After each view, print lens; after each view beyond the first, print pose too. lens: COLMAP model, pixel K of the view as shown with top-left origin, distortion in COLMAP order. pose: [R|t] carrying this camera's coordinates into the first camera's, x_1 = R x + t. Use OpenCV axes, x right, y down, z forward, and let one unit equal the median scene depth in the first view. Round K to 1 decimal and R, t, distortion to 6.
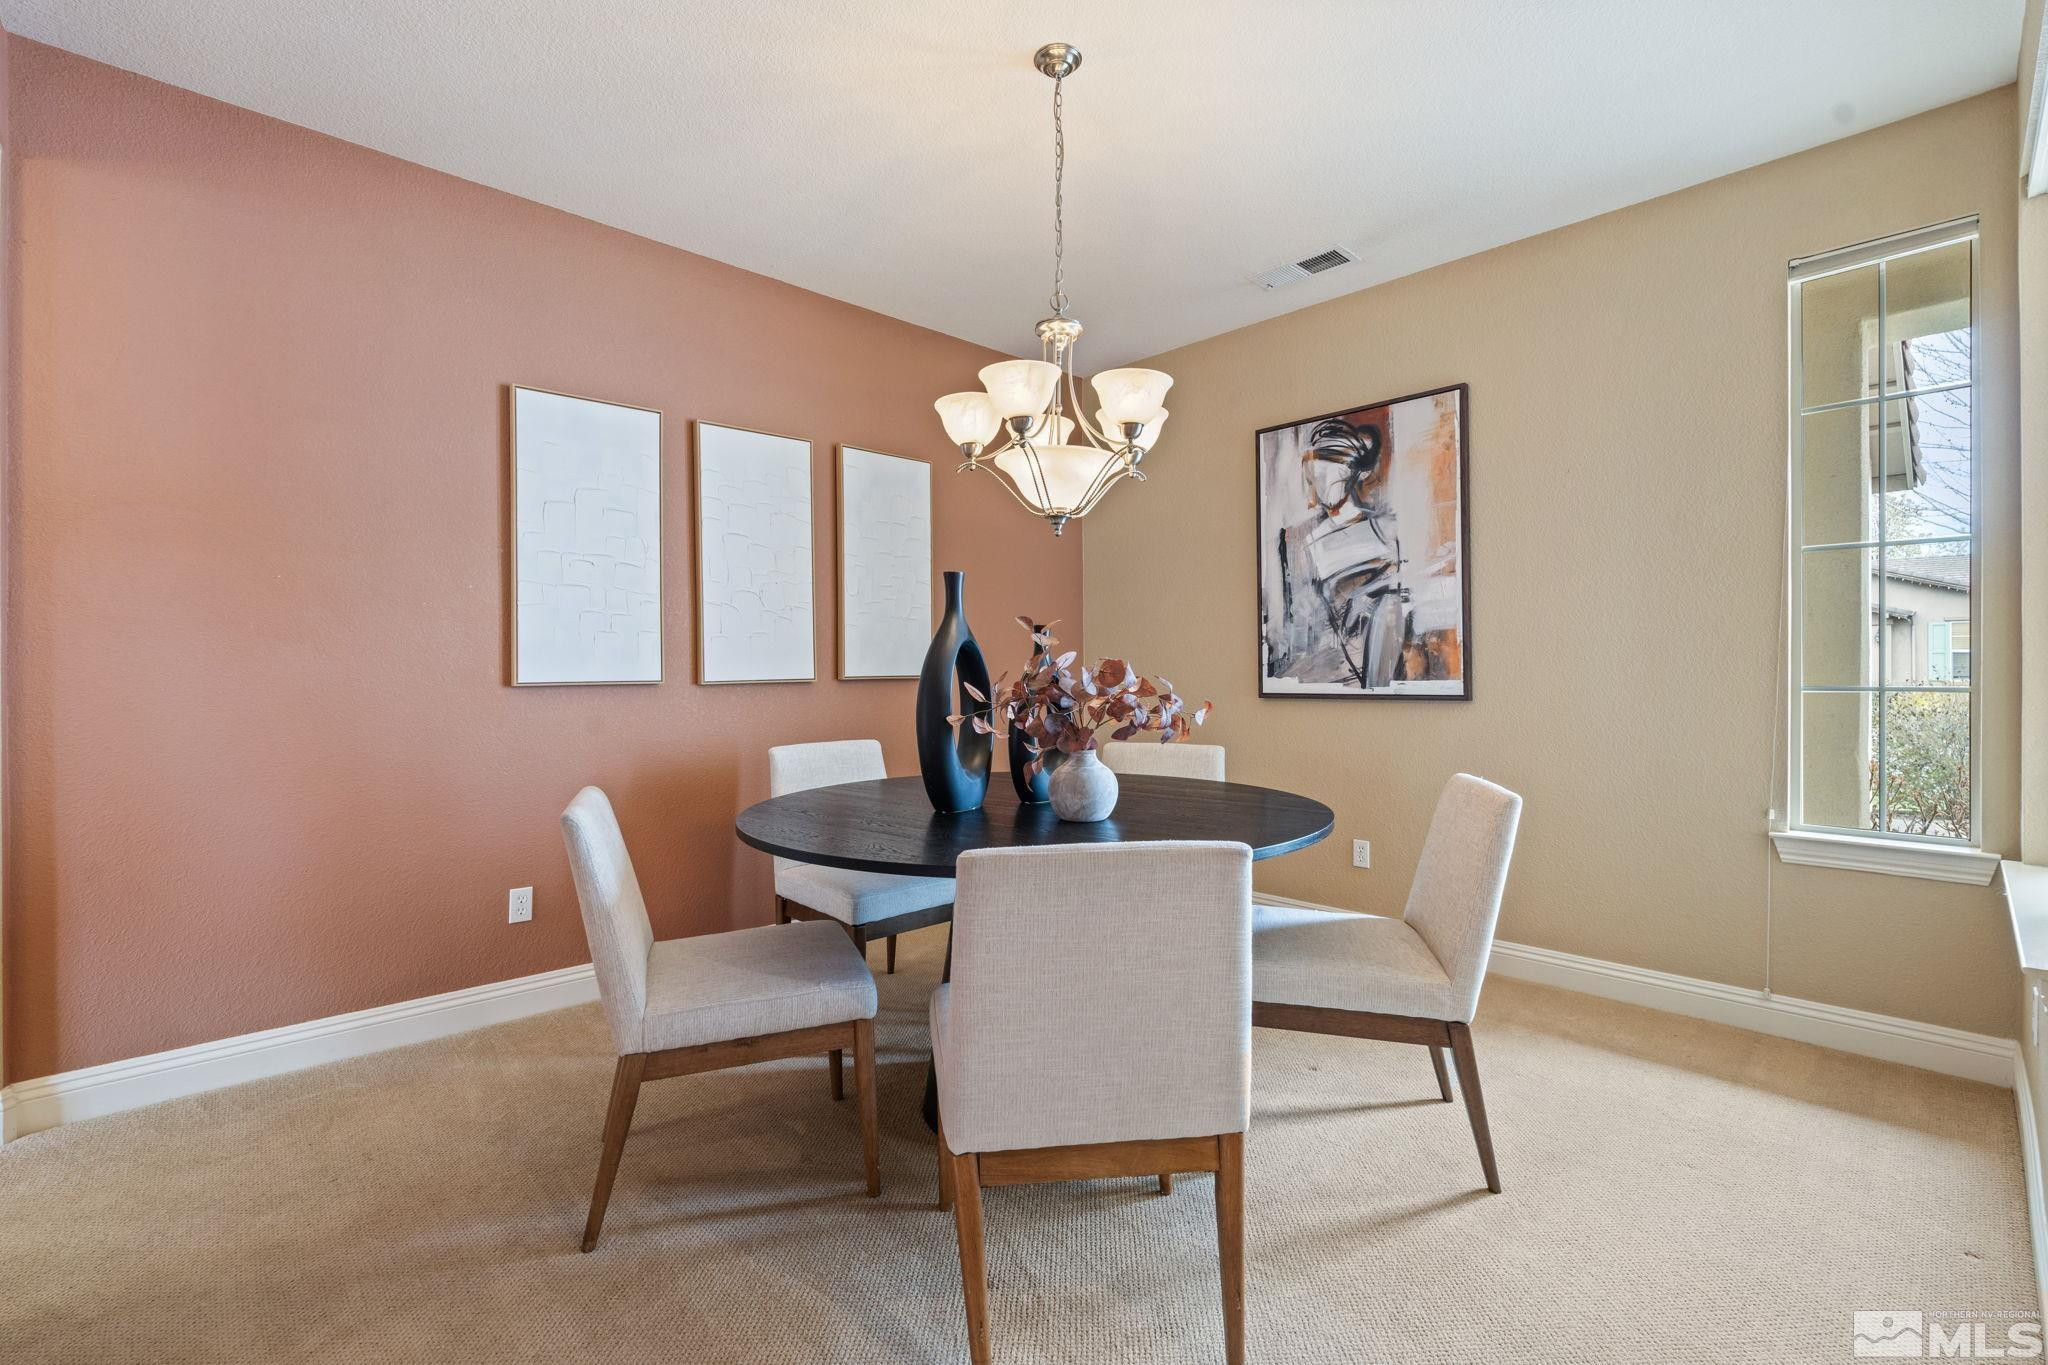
lens RADIAL K [[903.7, 0, 1024.0], [0, 903.7, 682.5], [0, 0, 1]] dist [-0.001733, -0.000150]
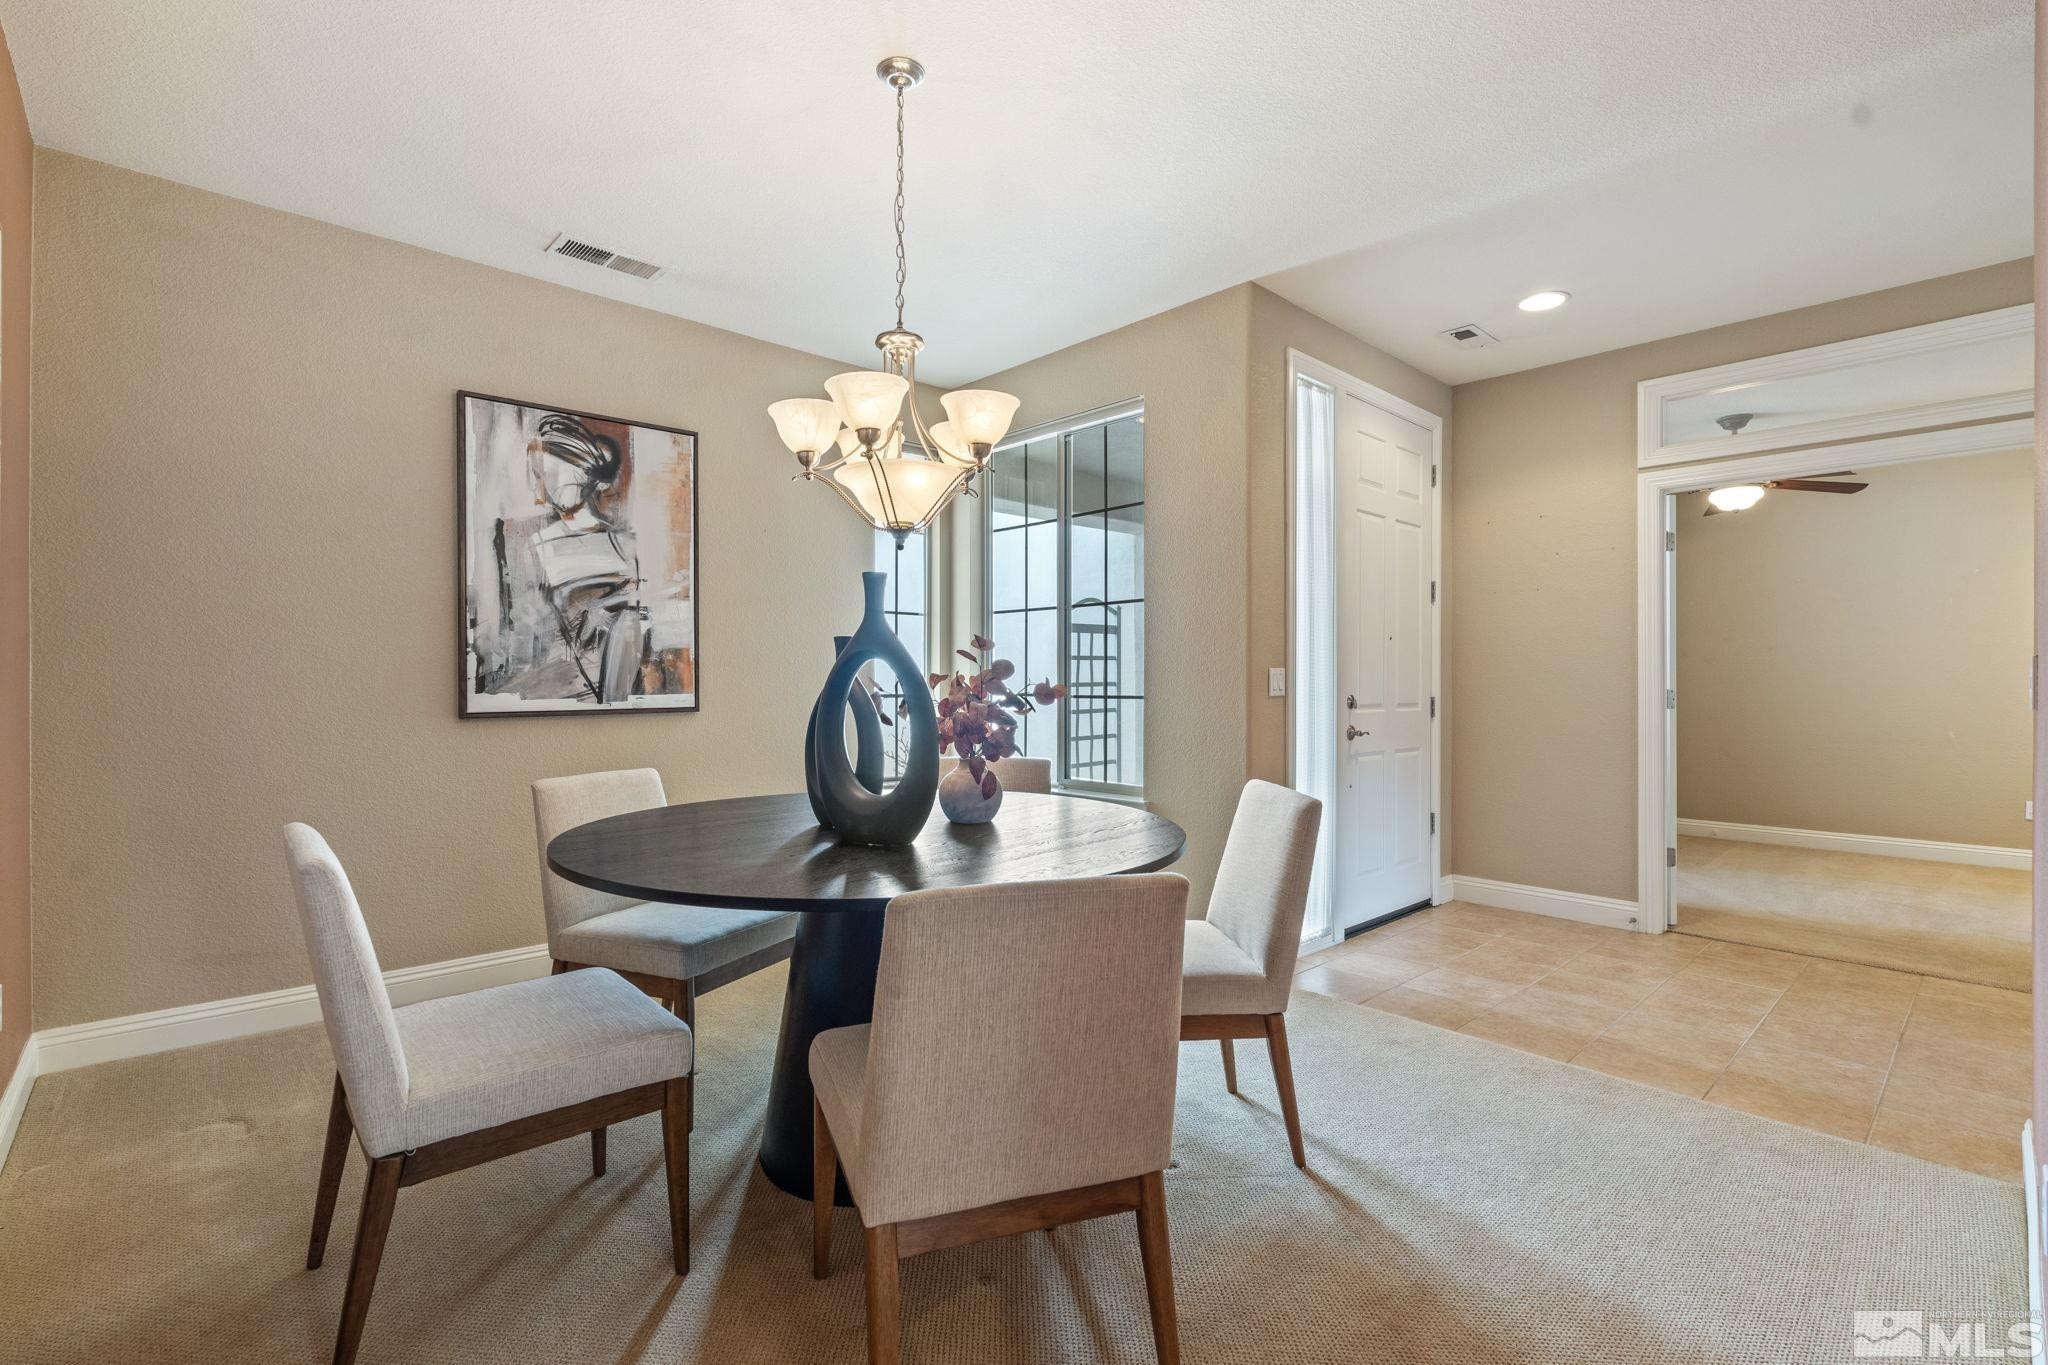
lens RADIAL K [[903.7, 0, 1024.0], [0, 903.7, 682.5], [0, 0, 1]] dist [-0.001733, -0.000150]
pose [[0.035505, -0.002394, 0.999367, -0.582378], [0.009331, 0.999954, 0.002064, -0.013945], [-0.999326, 0.009252, 0.035526, 0.504903]]
